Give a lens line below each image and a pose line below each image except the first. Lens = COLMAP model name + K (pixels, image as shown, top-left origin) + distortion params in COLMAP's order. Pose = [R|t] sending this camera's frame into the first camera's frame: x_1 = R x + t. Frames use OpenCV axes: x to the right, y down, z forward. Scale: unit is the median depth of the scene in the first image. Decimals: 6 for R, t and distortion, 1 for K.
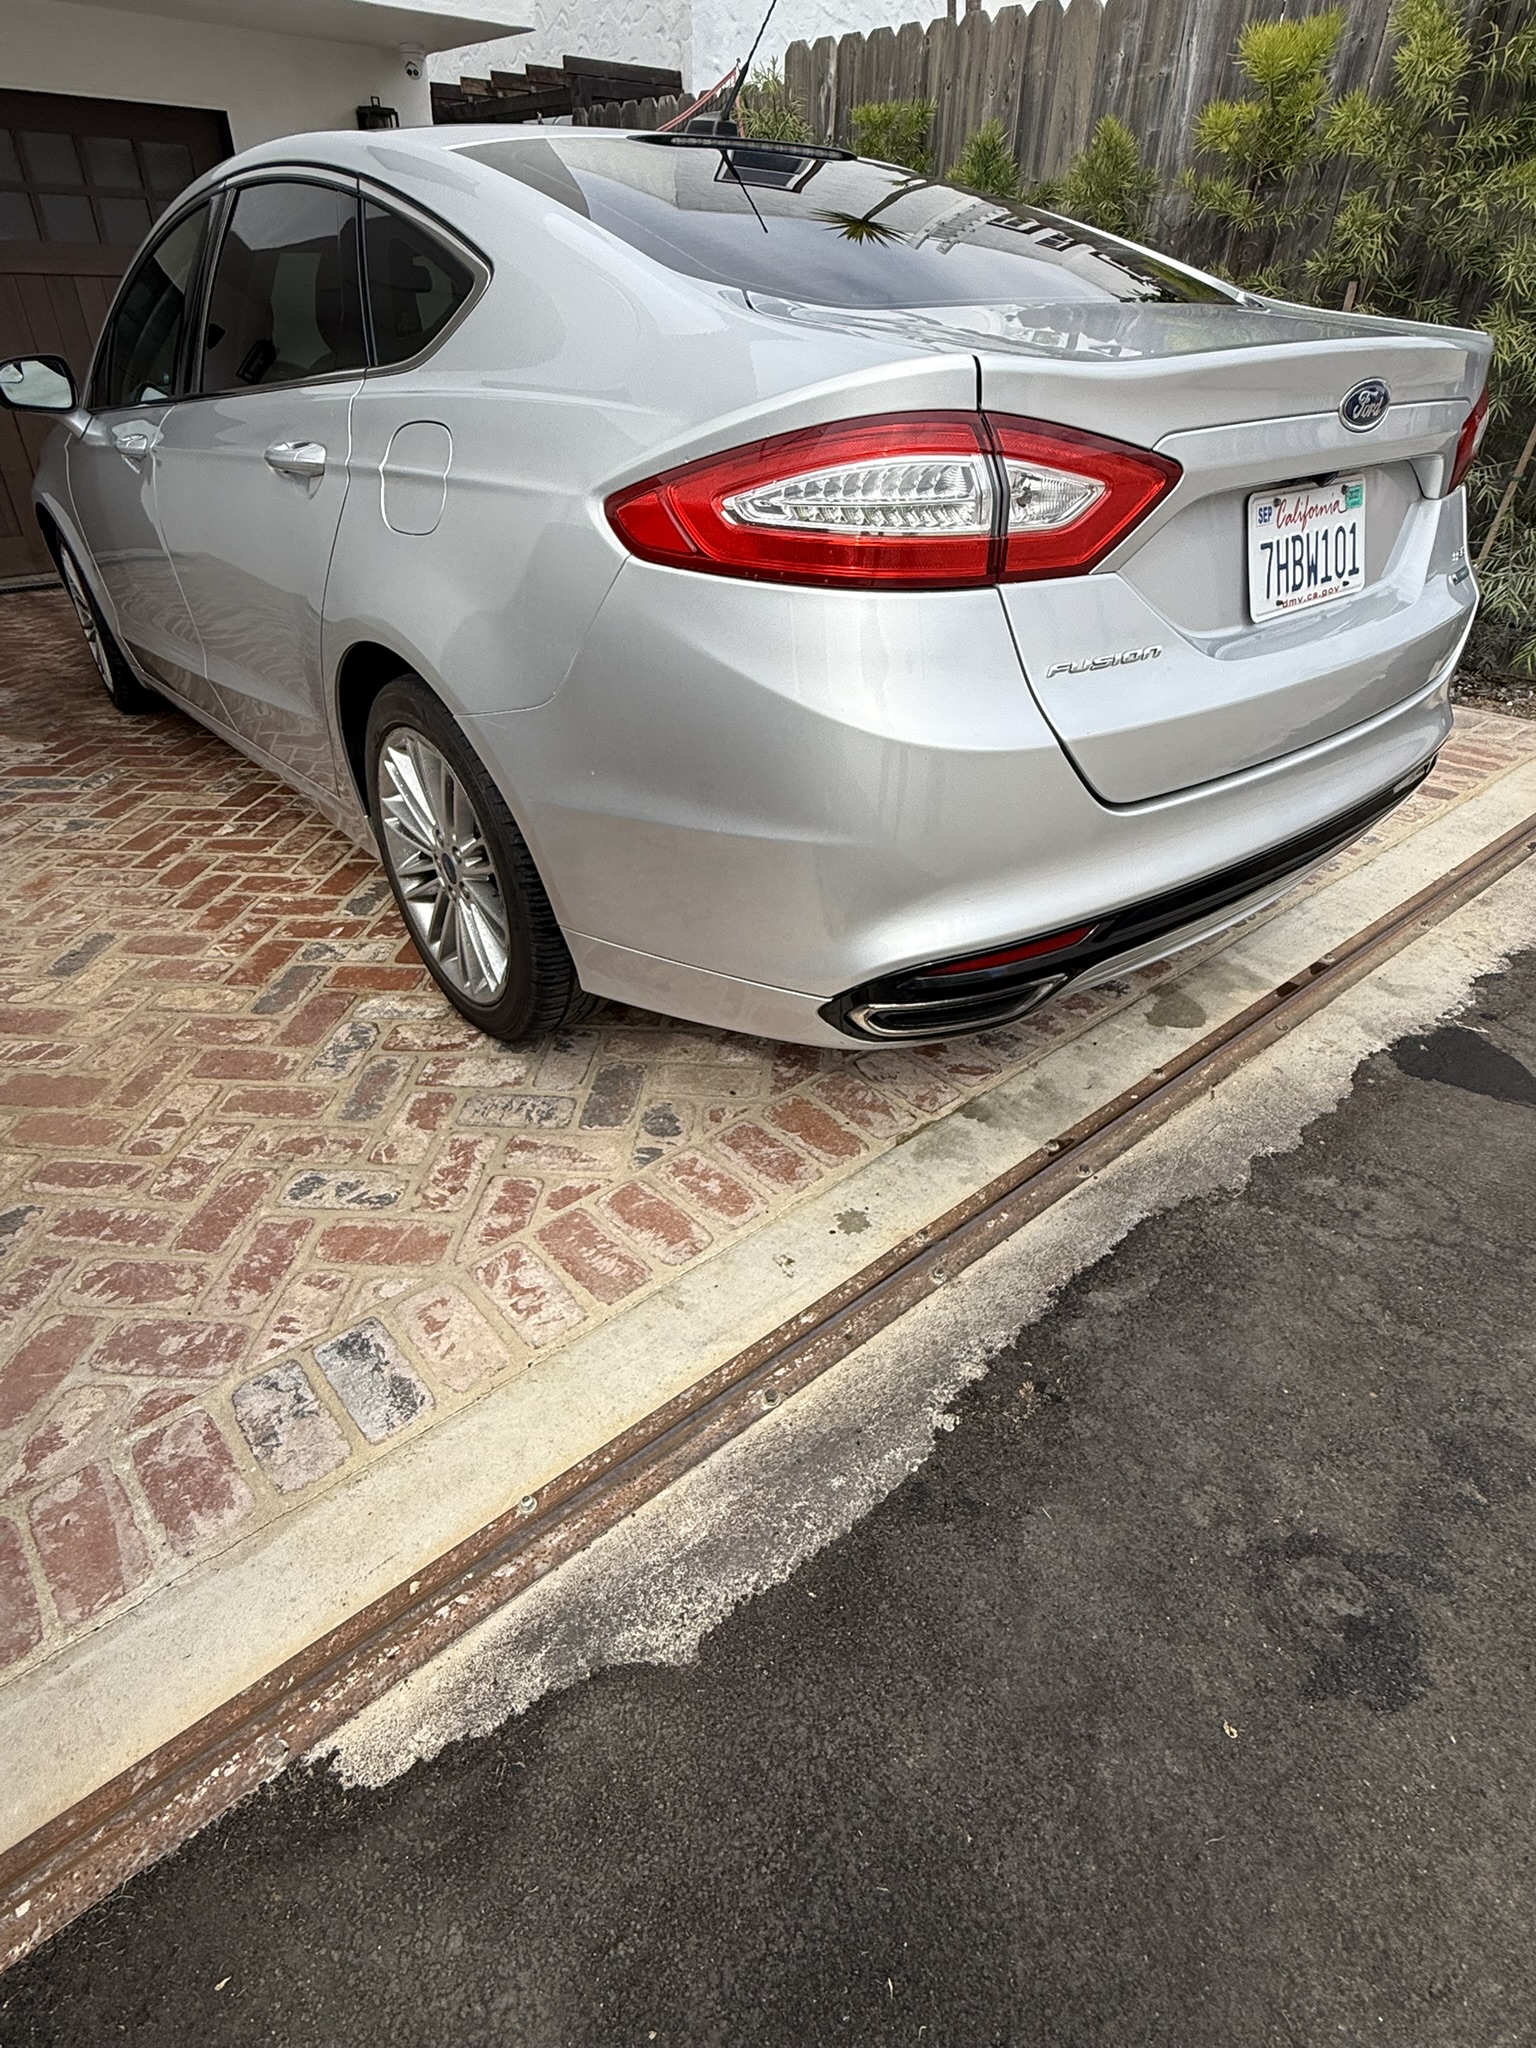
lens RADIAL K [[1064.4, 0, 768.0], [0, 1064.4, 1024.0], [0, 0, 1]] dist [-0.001482, 0.000106]
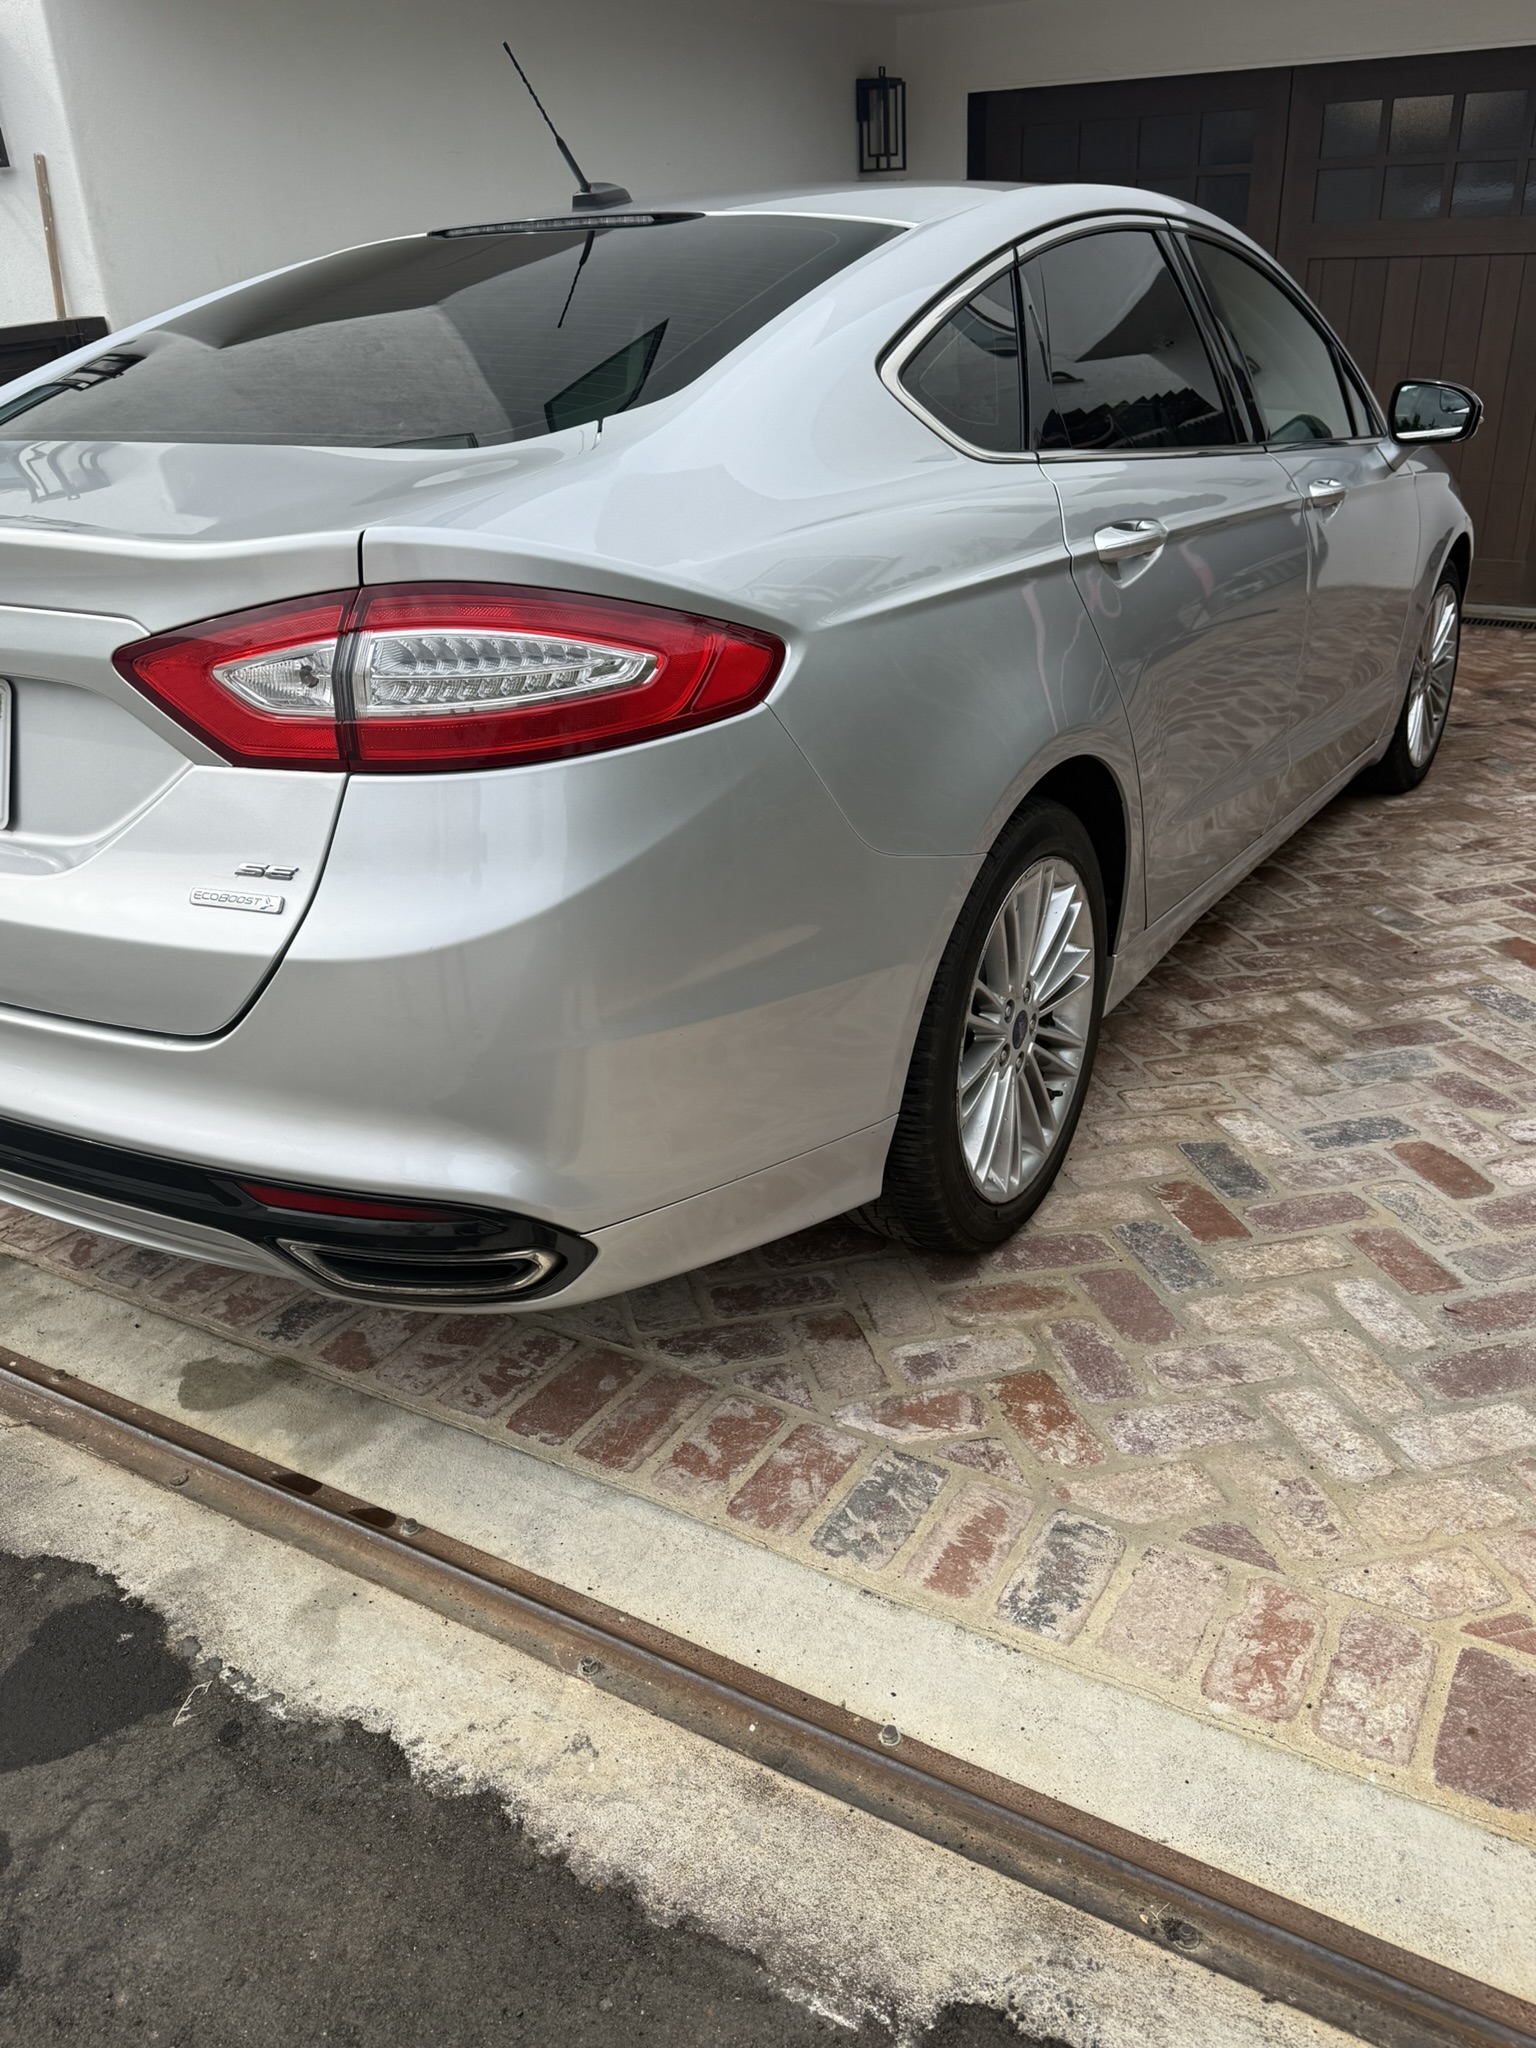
lens RADIAL K [[1592.1, 0, 768.0], [0, 1592.1, 1024.0], [0, 0, 1]] dist [0.179543, -0.403470]
pose [[0.332270, 0.383636, -0.861638, 1.434193], [-0.497473, 0.847421, 0.185467, -0.627554], [0.801322, 0.367016, 0.472421, 0.779709]]
